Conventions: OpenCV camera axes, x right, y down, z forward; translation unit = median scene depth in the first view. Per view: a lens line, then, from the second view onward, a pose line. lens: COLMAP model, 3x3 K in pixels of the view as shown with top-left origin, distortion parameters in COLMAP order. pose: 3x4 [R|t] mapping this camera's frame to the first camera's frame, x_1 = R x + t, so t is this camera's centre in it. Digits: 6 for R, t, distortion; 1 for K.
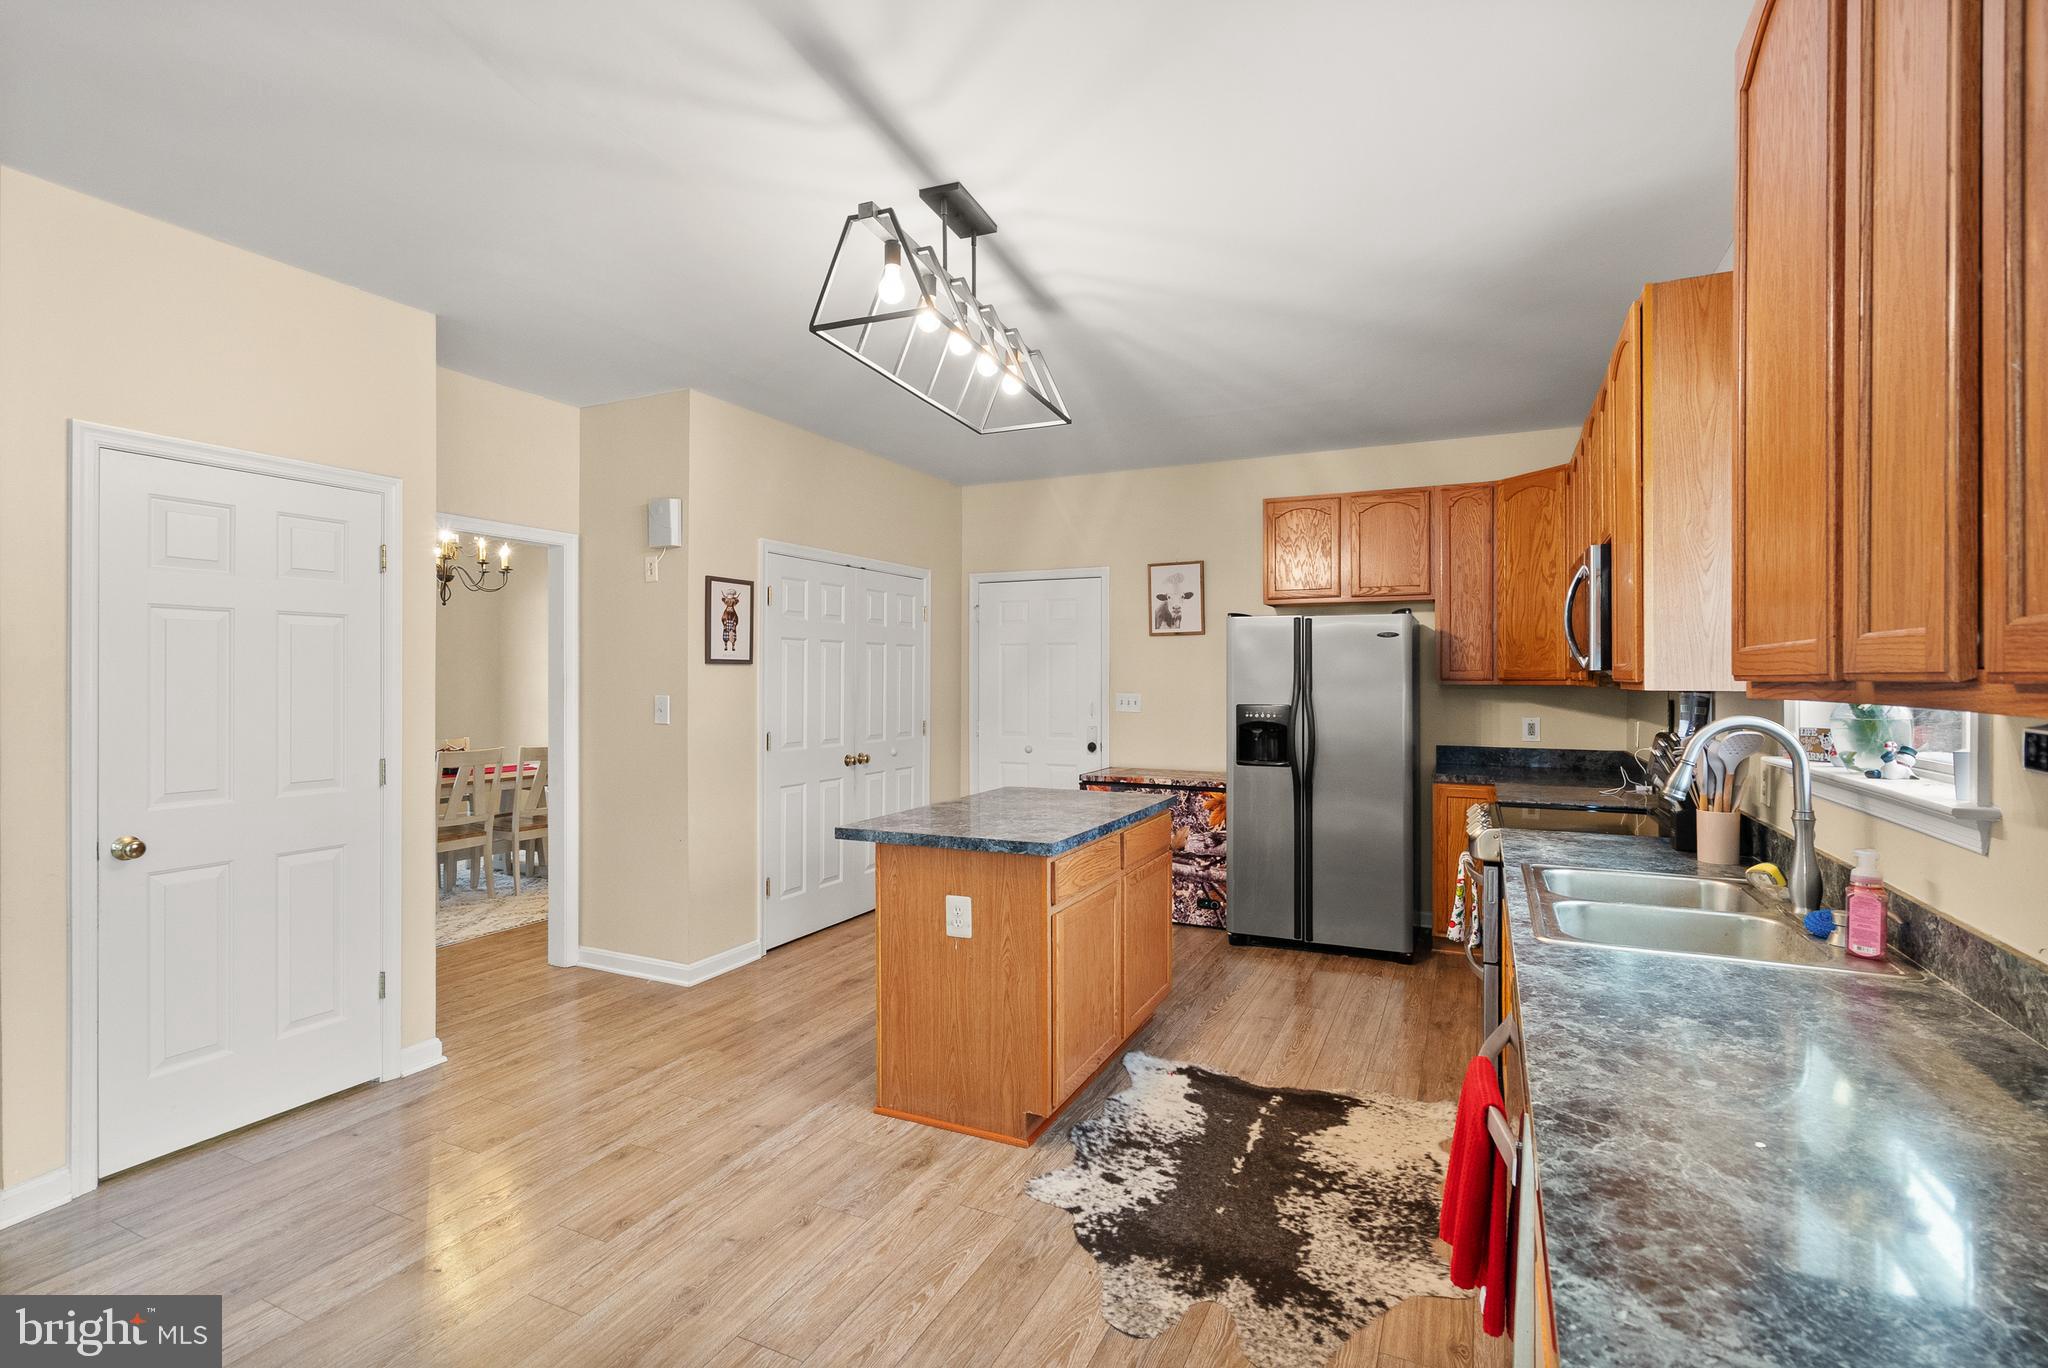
lens RADIAL K [[951.7, 0, 983.6], [0, 951.7, 670.9], [0, 0, 1]] dist [0.001416, 0.004093]
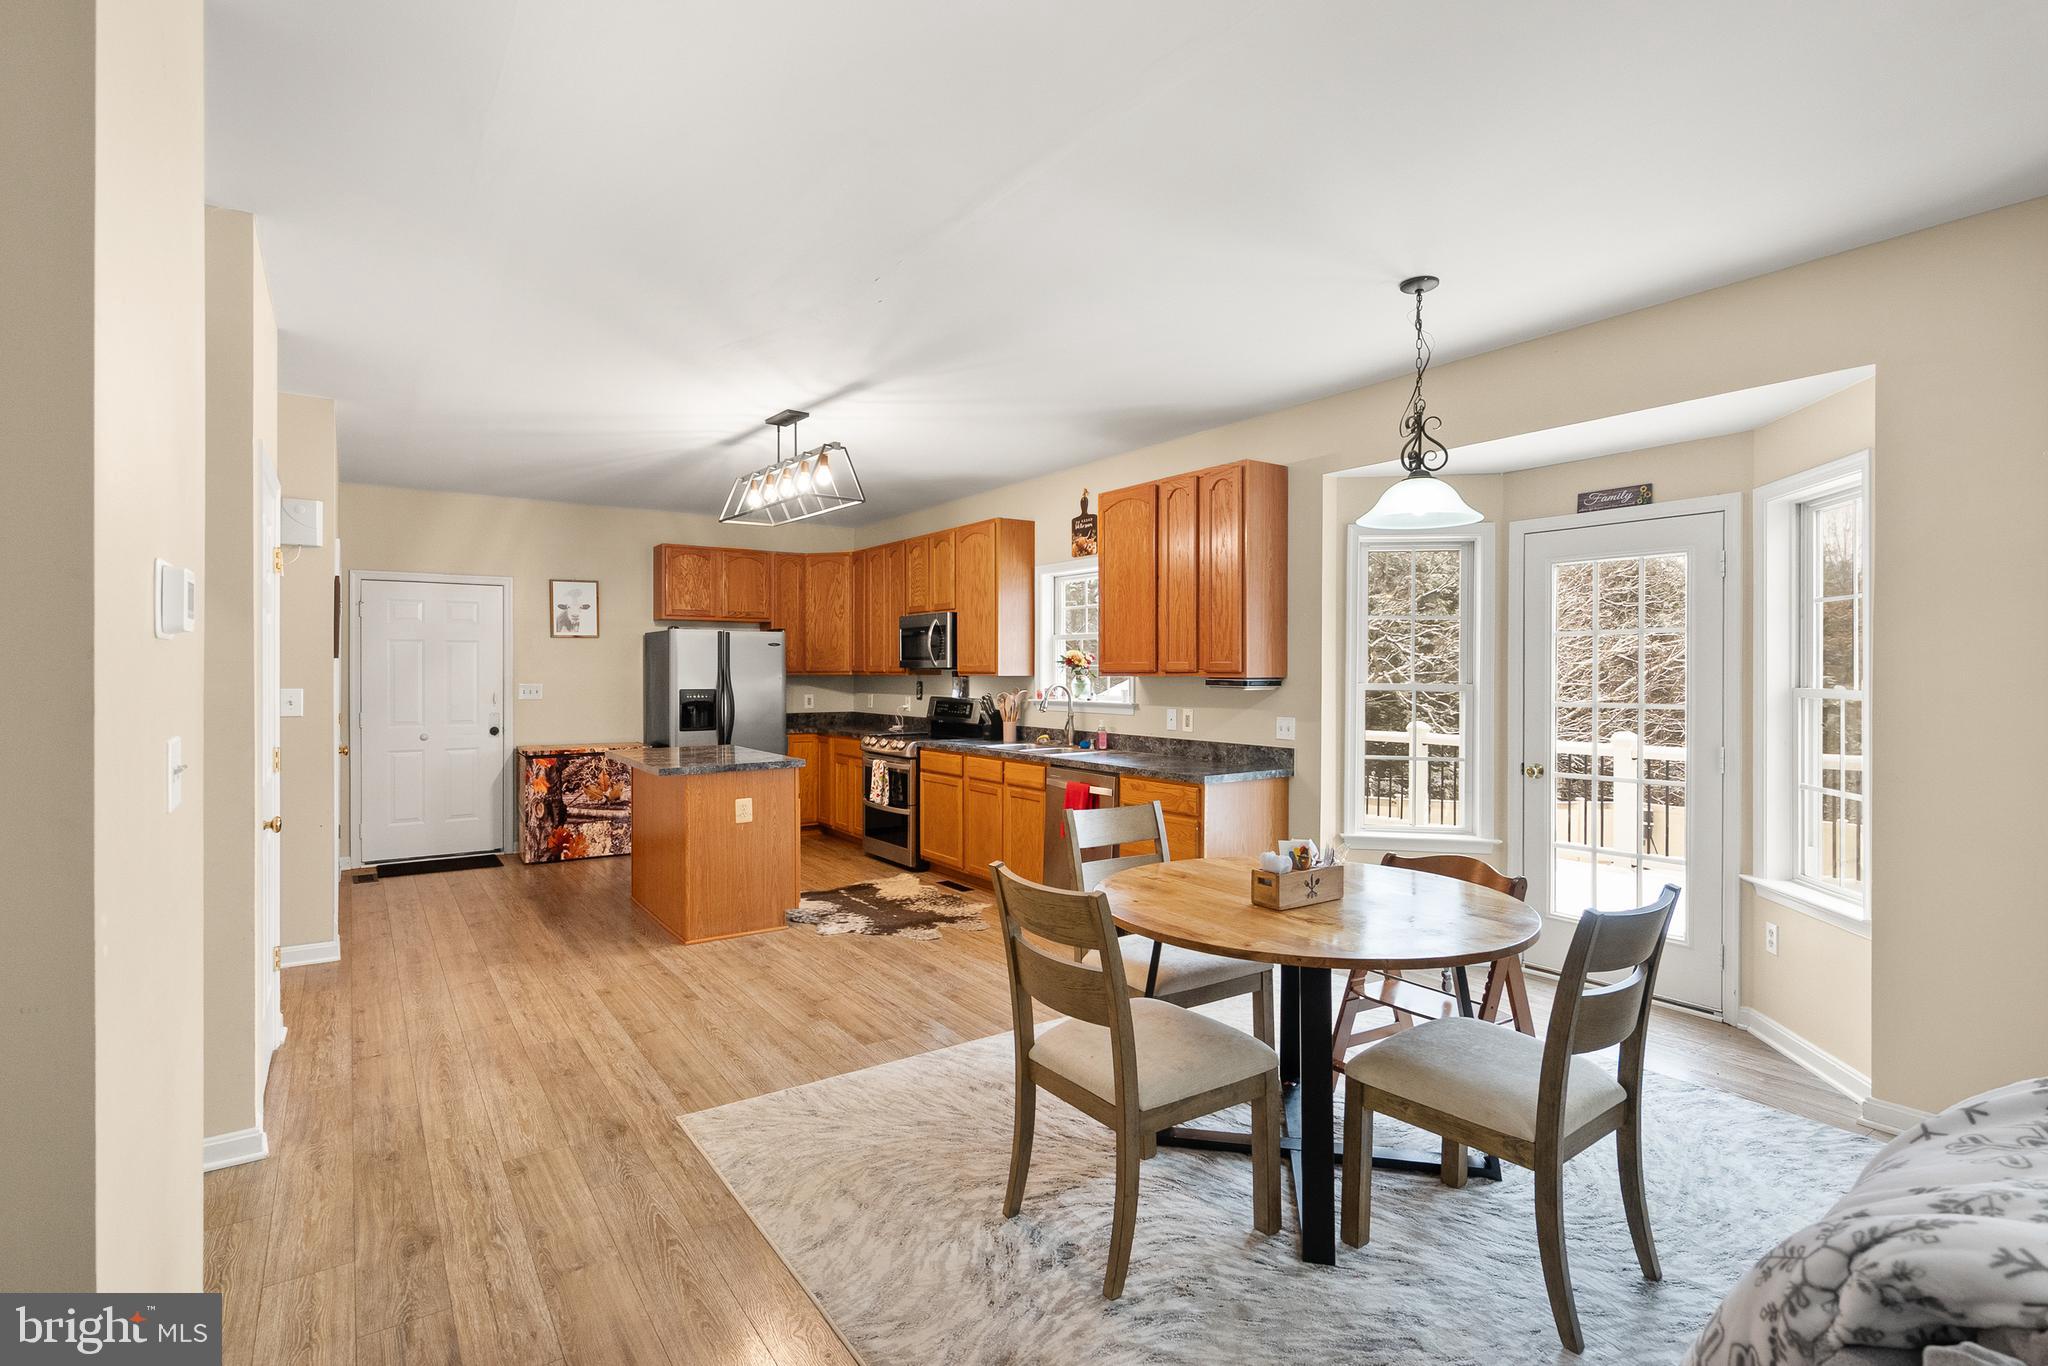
lens RADIAL K [[951.7, 0, 1016.8], [0, 951.7, 671.0], [0, 0, 1]] dist [0.001416, 0.004093]
pose [[0.488100, -0.001271, 0.872787, -1.276683], [-0.005490, 0.999975, 0.004526, -0.003448], [-0.872771, -0.007001, 0.488080, -0.262333]]
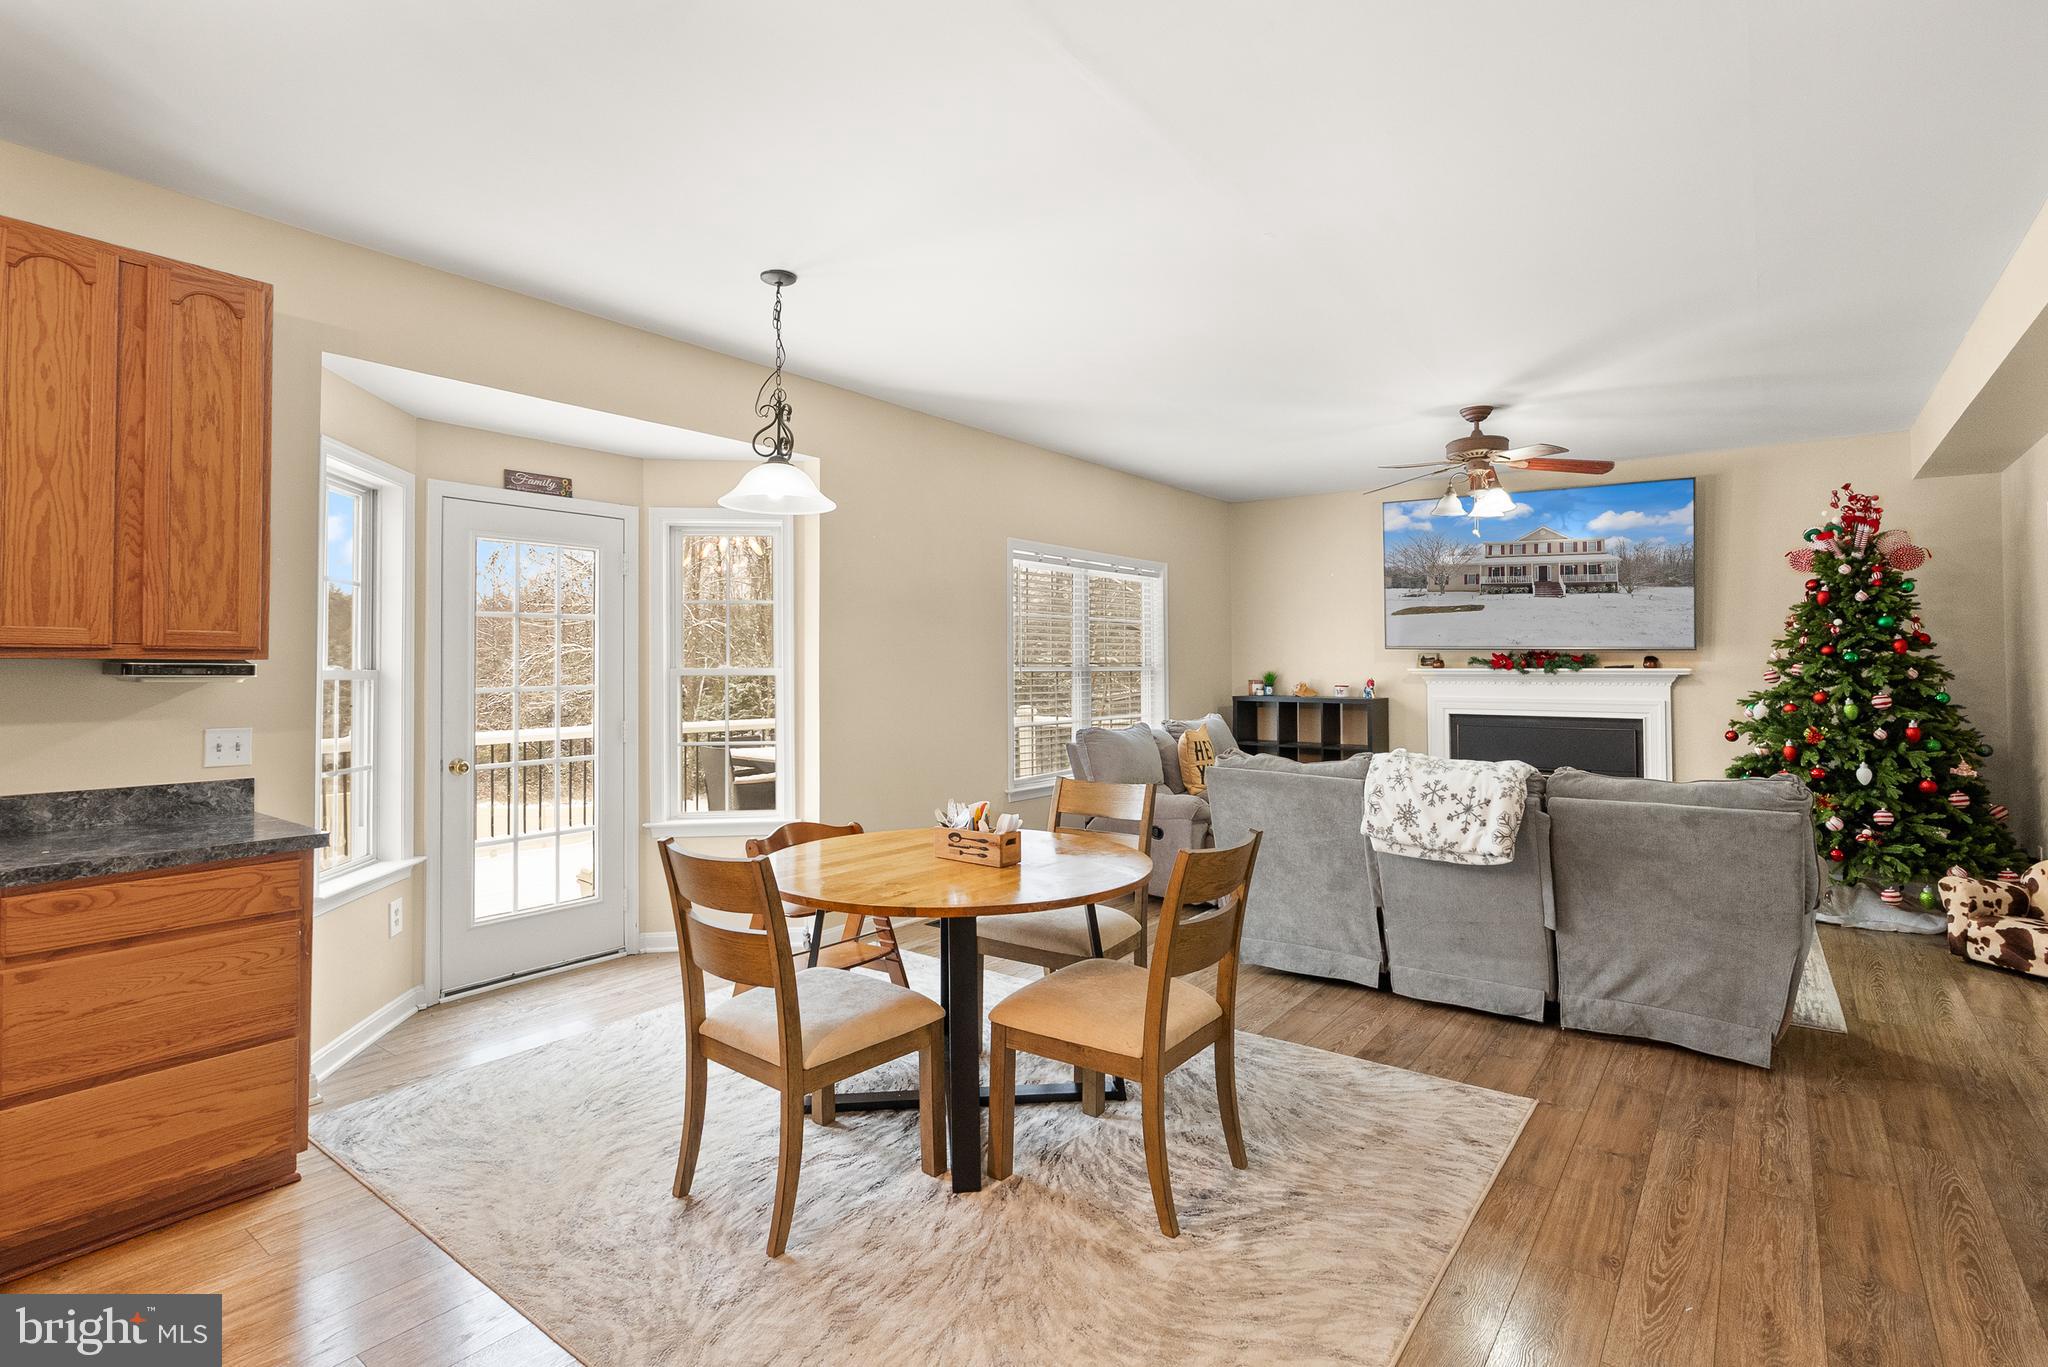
lens RADIAL K [[961.4, 0, 1007.8], [0, 961.4, 643.7], [0, 0, 1]] dist [0.001288, -0.000057]
pose [[-0.975327, 0.005548, 0.220696, -0.598846], [-0.000917, 0.999574, -0.029181, 0.024927], [-0.220764, -0.028663, -0.974906, 0.942408]]
